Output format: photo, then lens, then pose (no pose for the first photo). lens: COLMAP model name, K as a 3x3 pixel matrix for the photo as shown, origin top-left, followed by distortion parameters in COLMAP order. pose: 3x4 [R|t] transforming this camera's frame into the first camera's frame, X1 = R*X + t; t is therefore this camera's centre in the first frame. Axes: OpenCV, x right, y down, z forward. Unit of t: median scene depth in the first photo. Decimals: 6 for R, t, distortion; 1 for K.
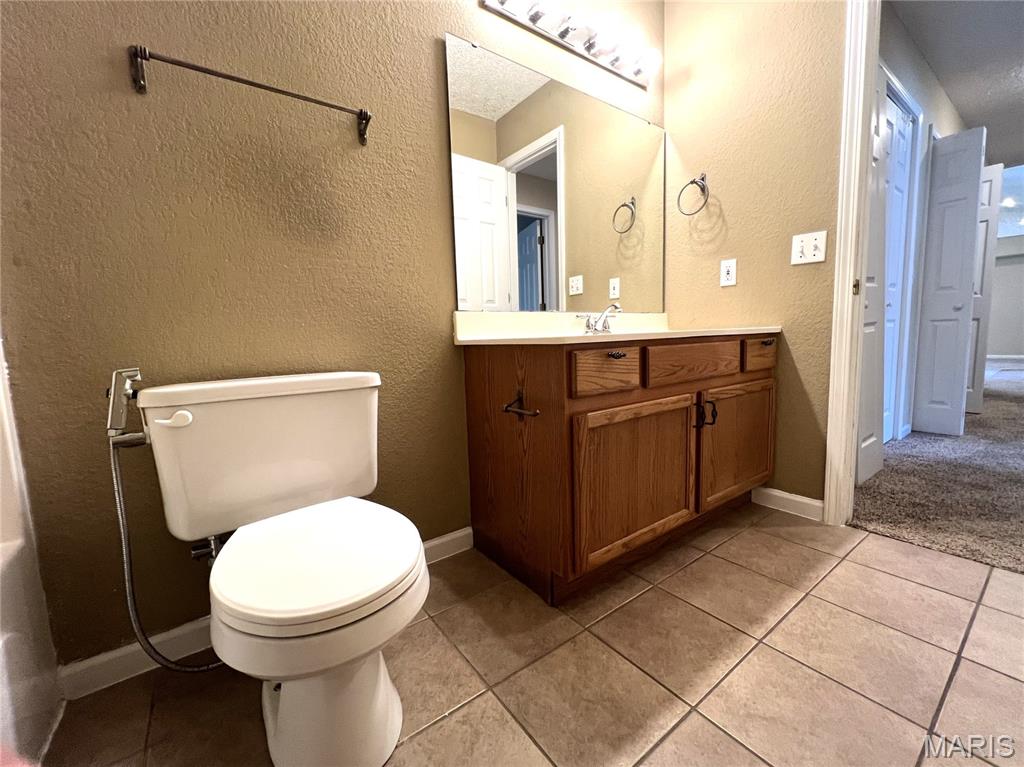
lens RADIAL K [[412.8, 0, 514.2], [0, 412.8, 381.4], [0, 0, 1]] dist [-0.002755, 0.000526]
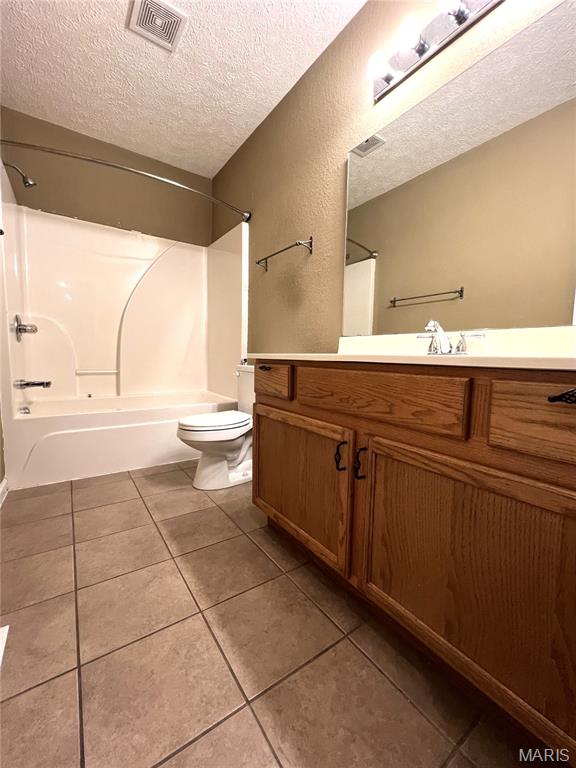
lens RADIAL K [[314.1, 0, 288.0], [0, 314.1, 384.0], [0, 0, 1]] dist [-0.000211, -0.000190]
pose [[-0.013863, 0.123344, -0.992267, 1.138855], [-0.128895, 0.983862, 0.124100, -0.134307], [0.991561, 0.129618, 0.002259, 0.934124]]
